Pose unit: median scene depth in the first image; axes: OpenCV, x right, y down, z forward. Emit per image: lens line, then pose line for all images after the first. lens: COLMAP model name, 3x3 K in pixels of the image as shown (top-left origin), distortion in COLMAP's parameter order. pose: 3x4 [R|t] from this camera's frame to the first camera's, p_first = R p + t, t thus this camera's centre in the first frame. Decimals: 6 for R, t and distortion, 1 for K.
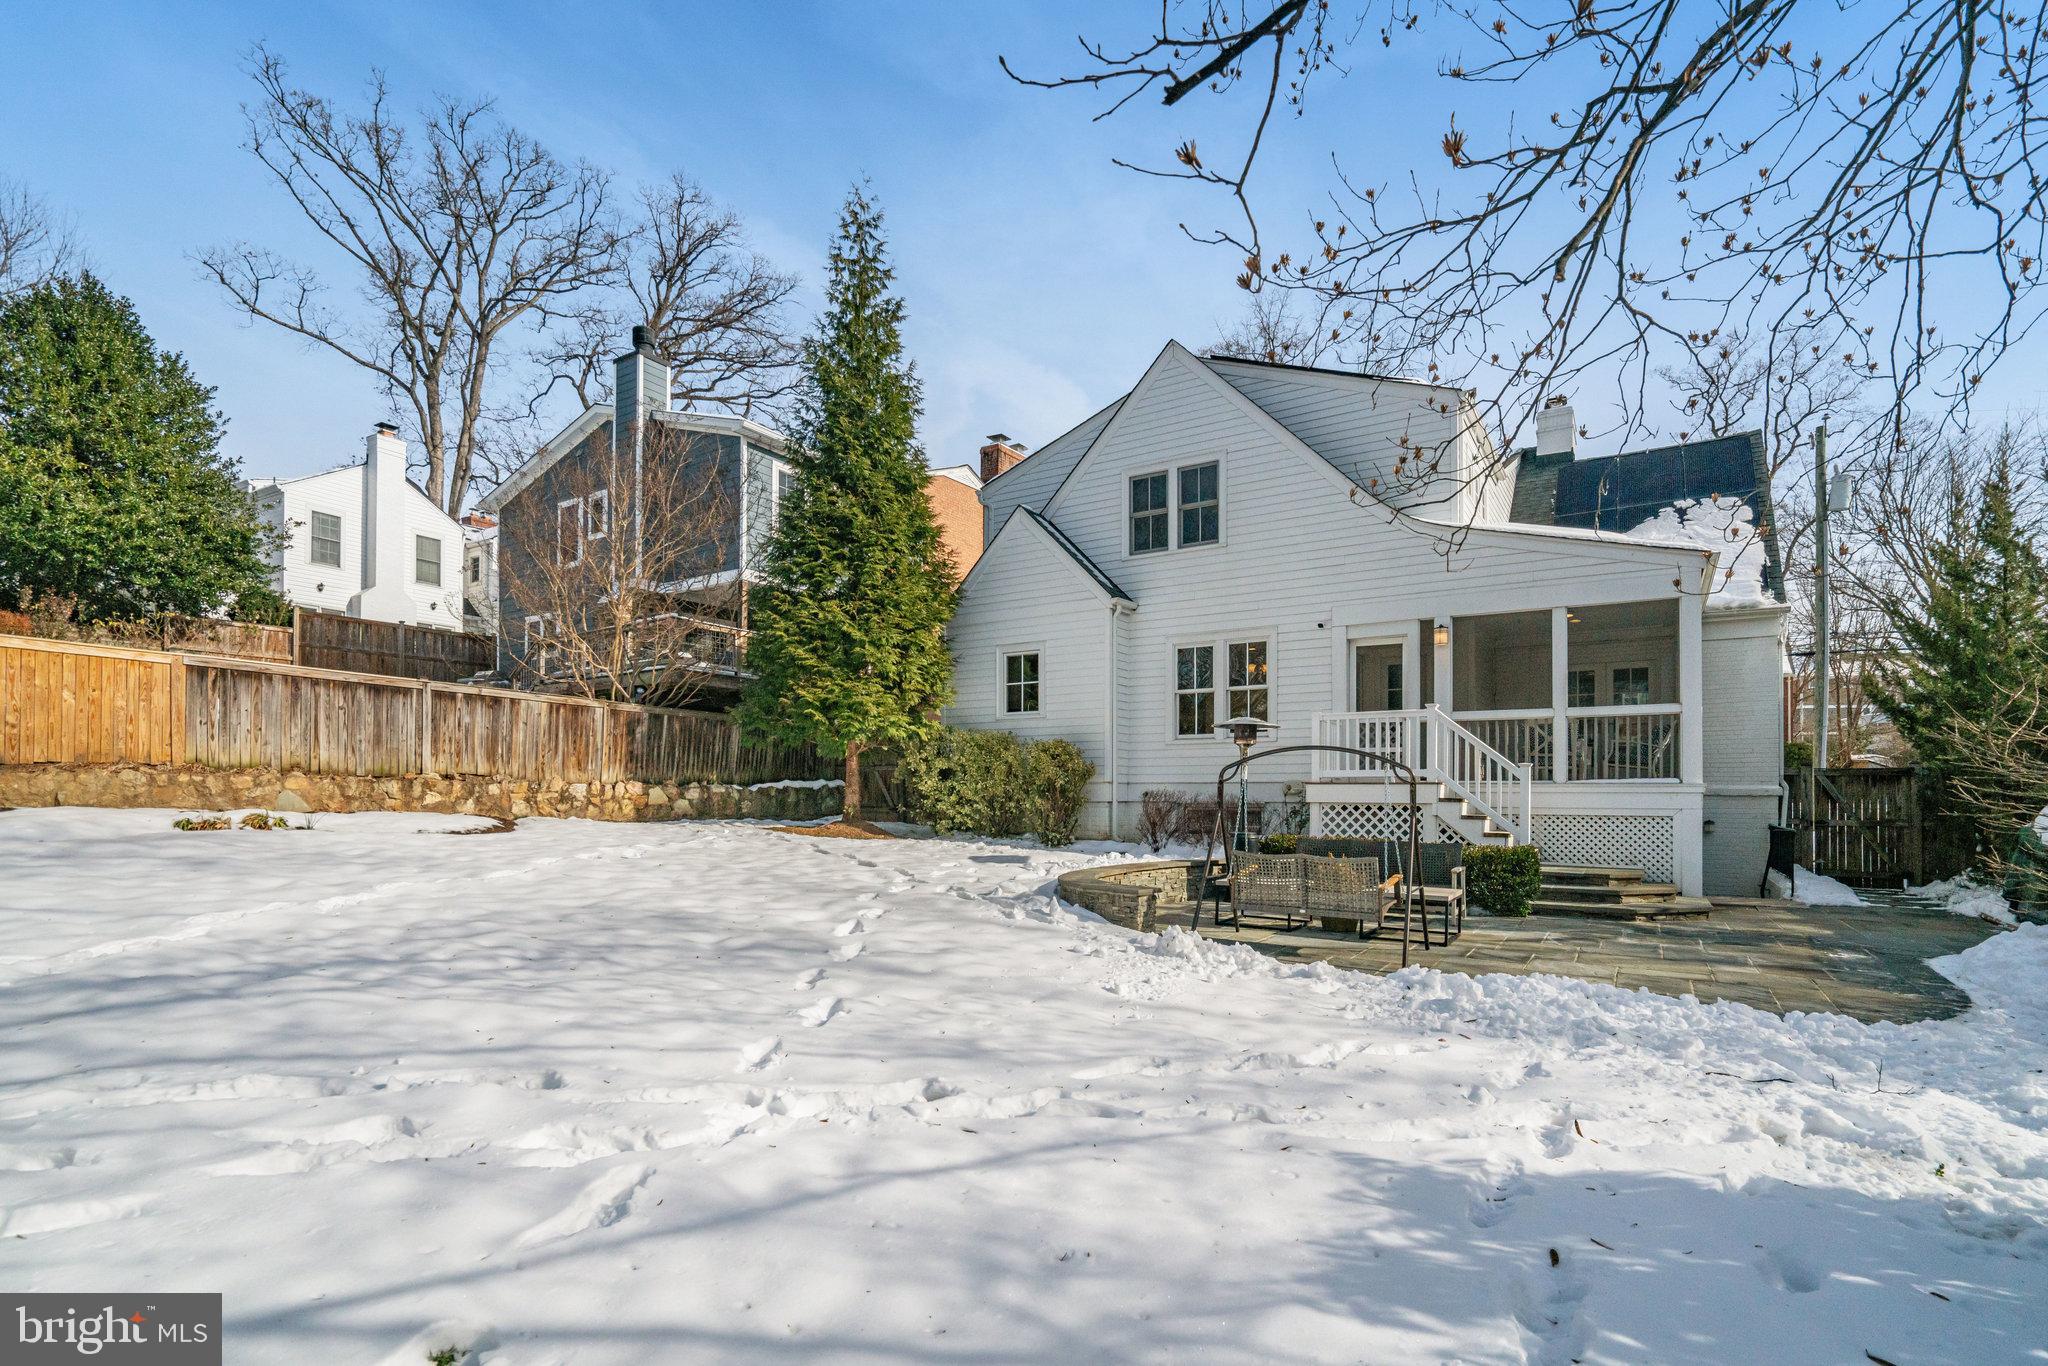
lens RADIAL K [[984.9, 0, 1030.7], [0, 984.9, 779.7], [0, 0, 1]] dist [-0.036573, 0.038759]
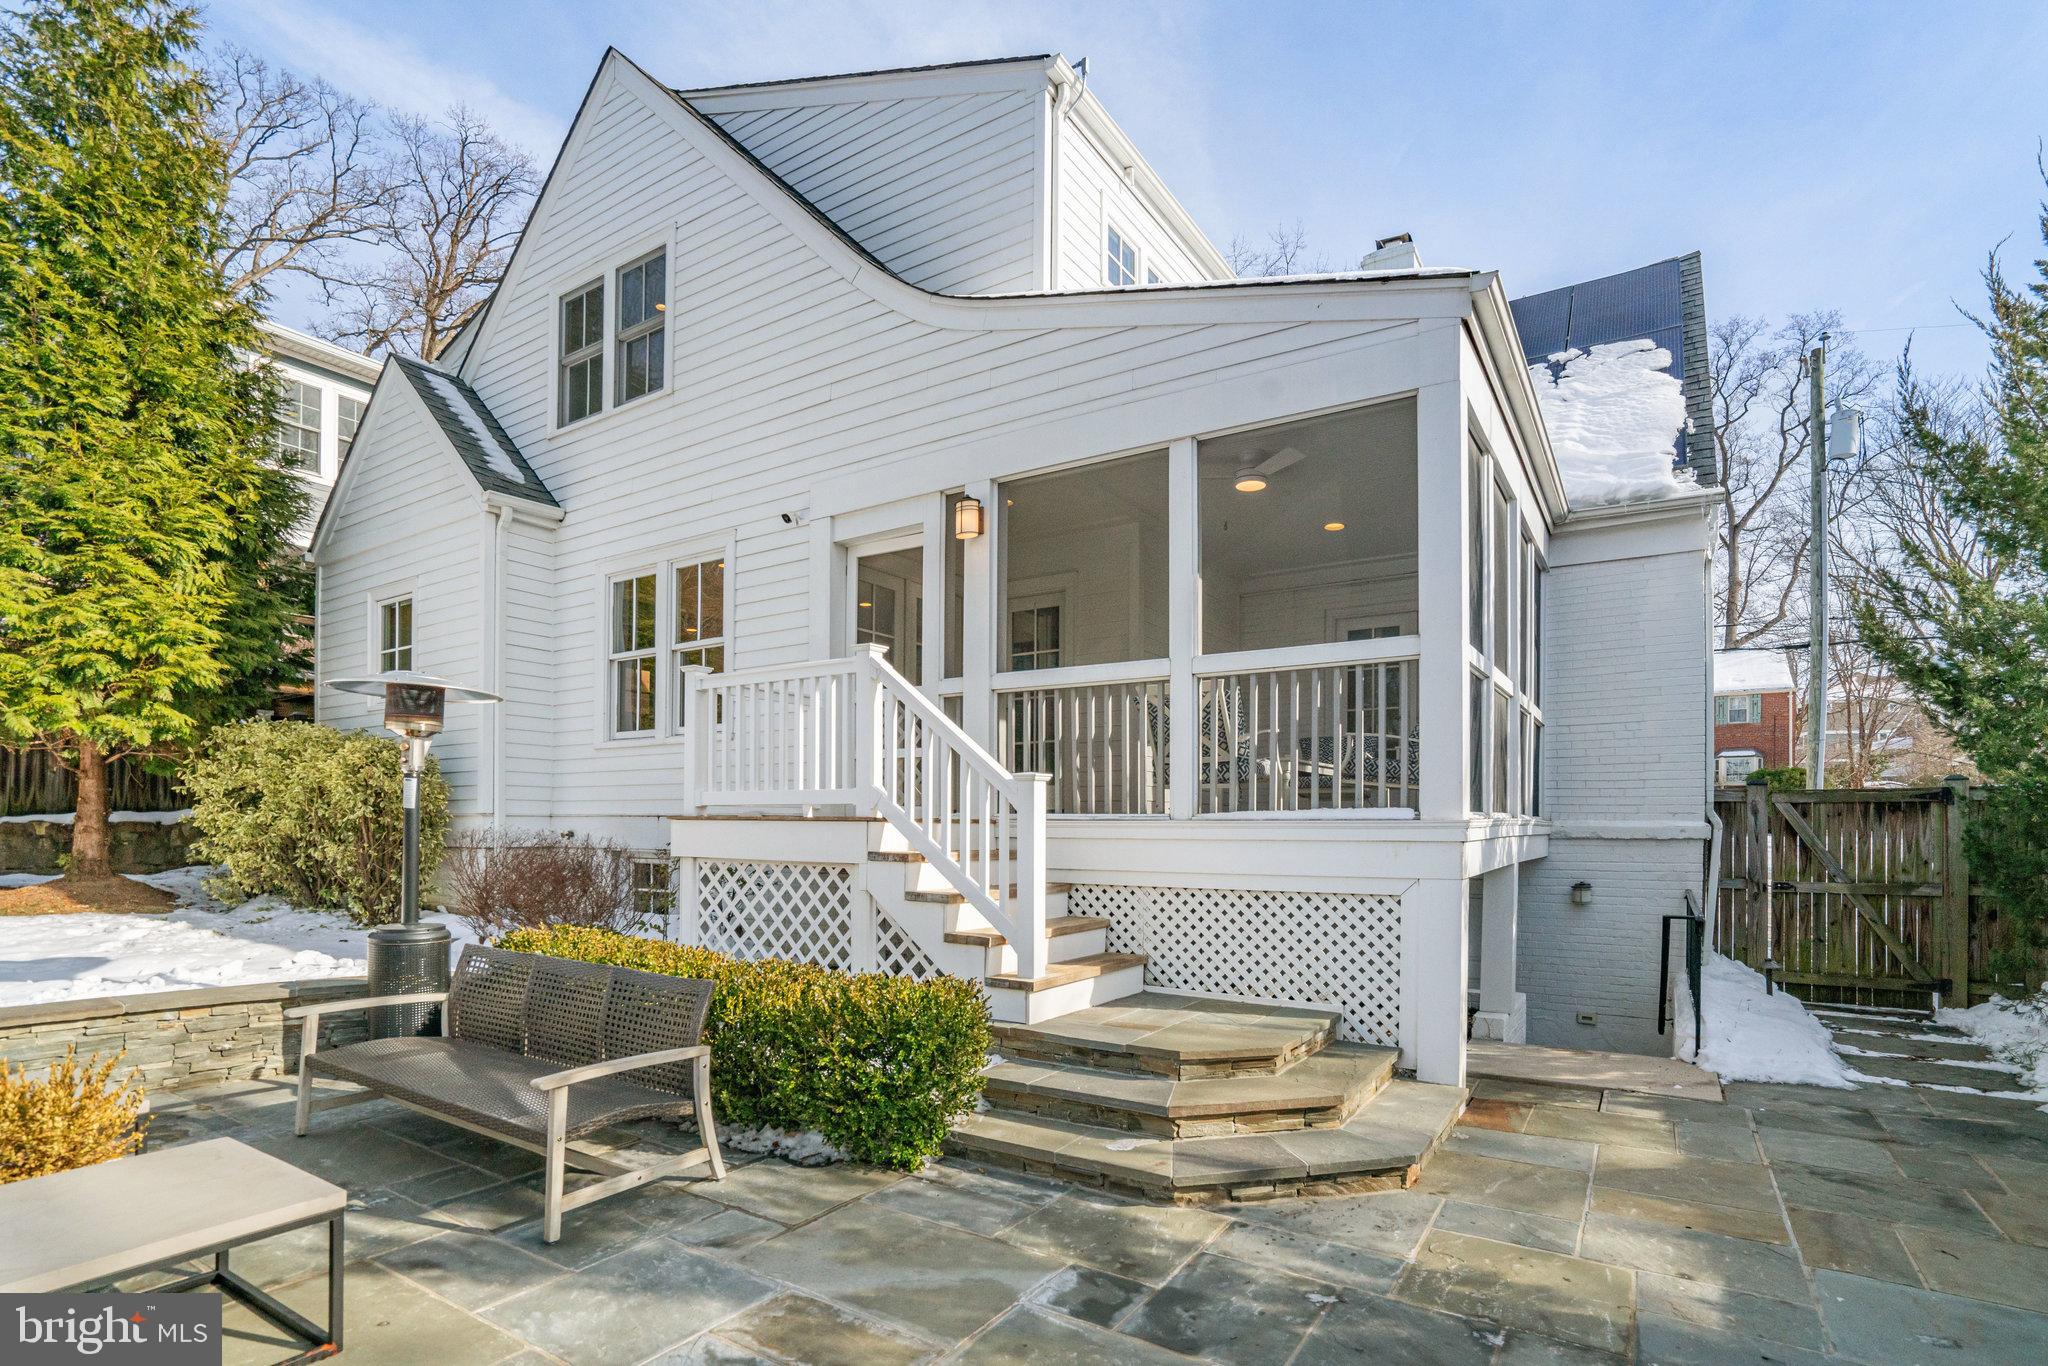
lens RADIAL K [[1013.2, 0, 940.9], [0, 1013.2, 822.3], [0, 0, 1]] dist [-0.039644, 0.026790]
pose [[0.998860, -0.001001, -0.047729, 0.374909], [0.001610, 0.999918, 0.012719, -0.000927], [0.047712, -0.012782, 0.998779, 0.429315]]
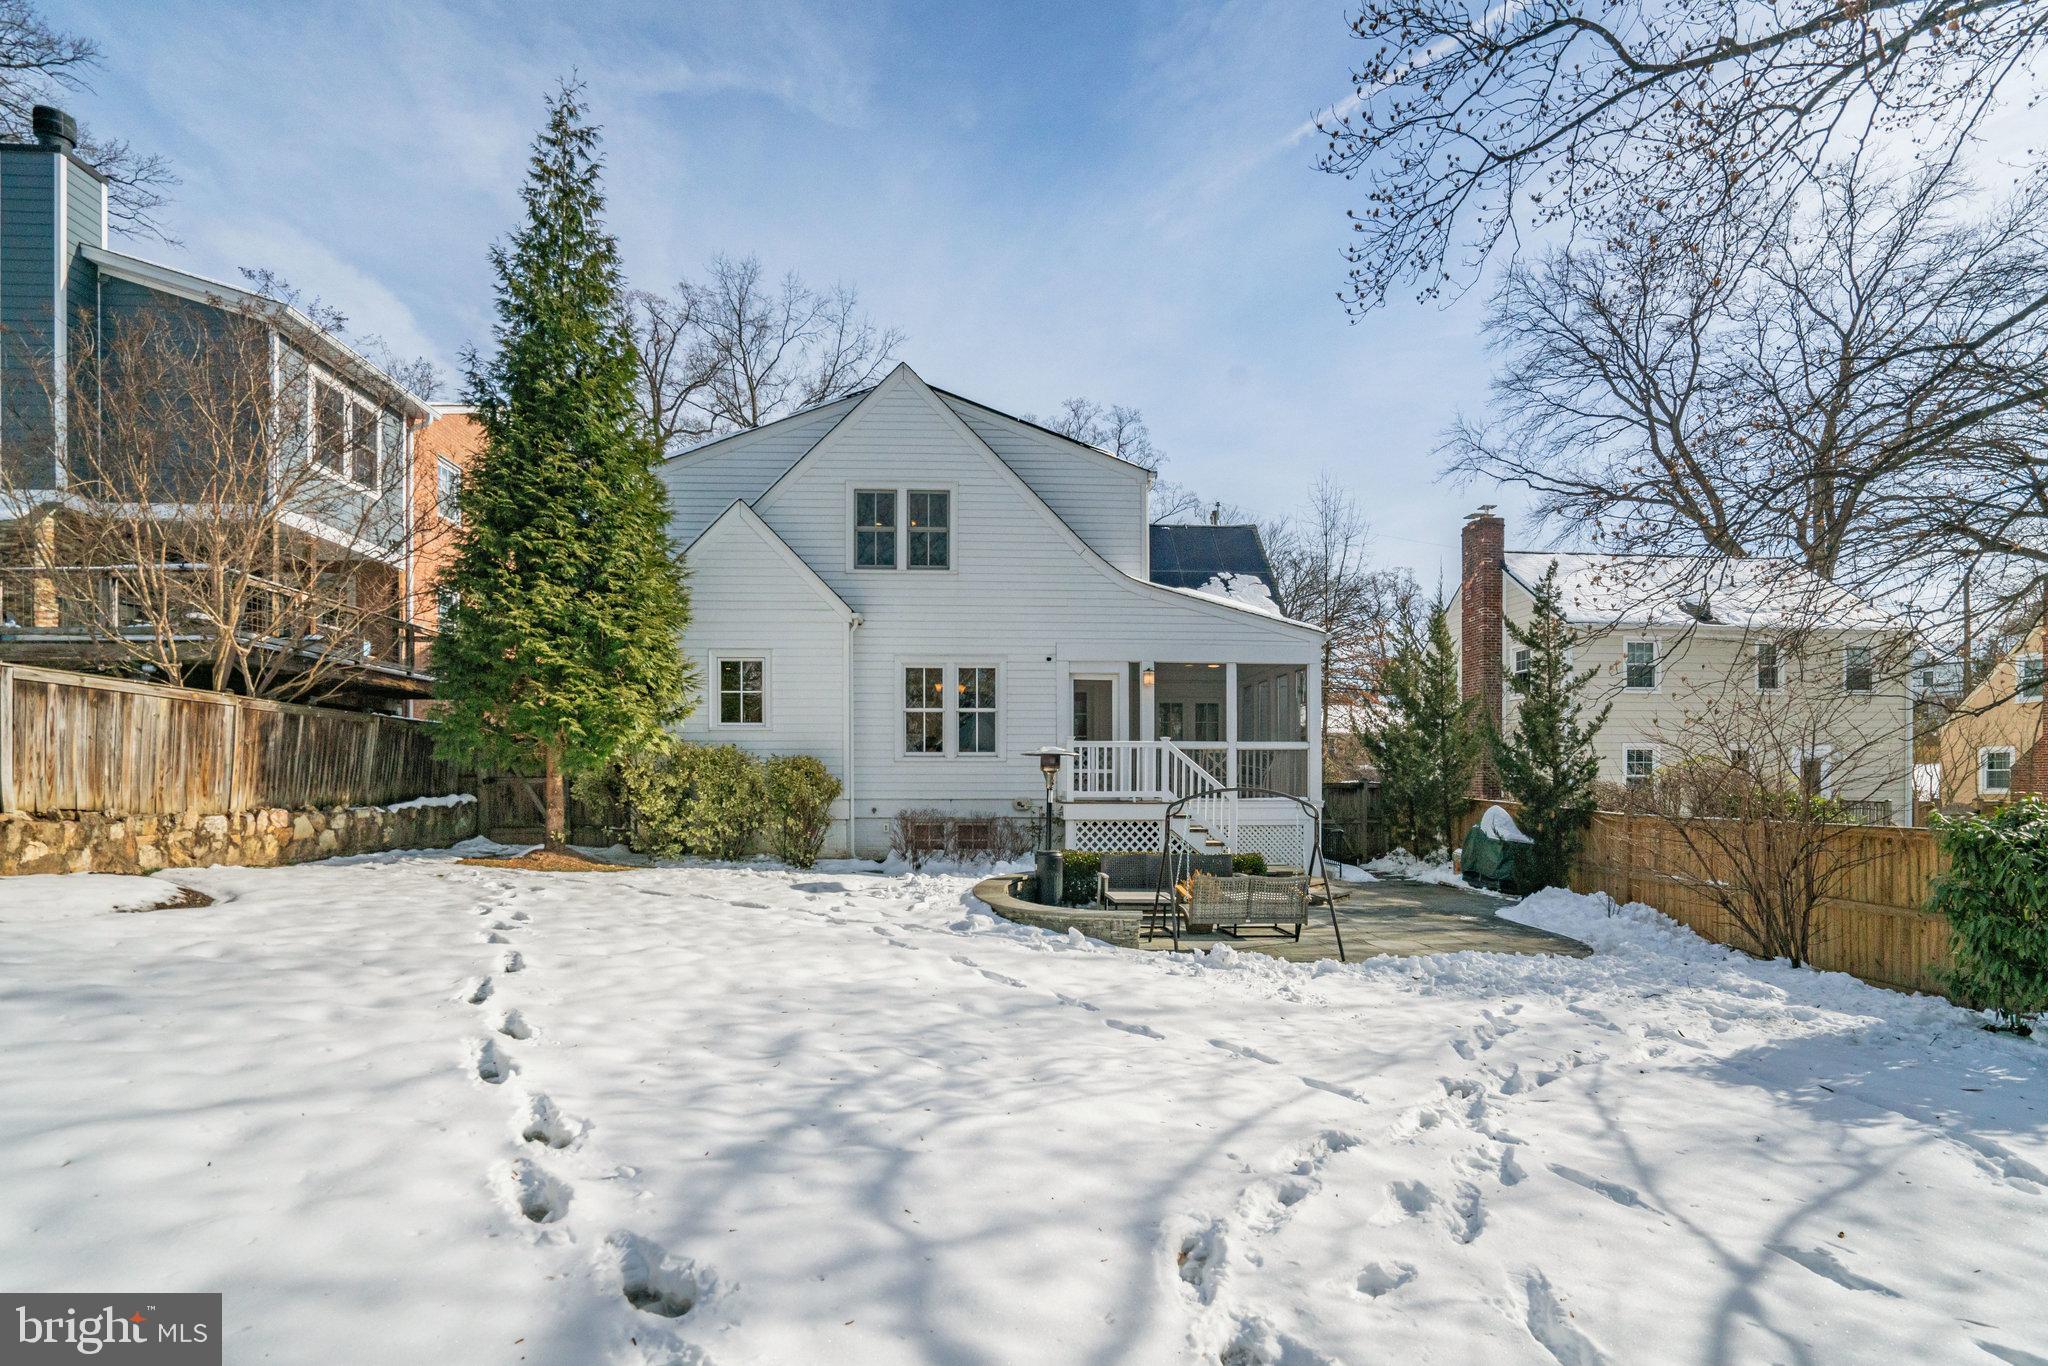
lens RADIAL K [[1019.5, 0, 1032.7], [0, 1019.5, 771.6], [0, 0, 1]] dist [-0.022506, 0.000755]
pose [[0.801936, 0.003248, 0.597401, -0.384277], [-0.009538, 0.999927, 0.007366, -0.034930], [-0.597333, -0.011605, 0.801909, 0.072715]]
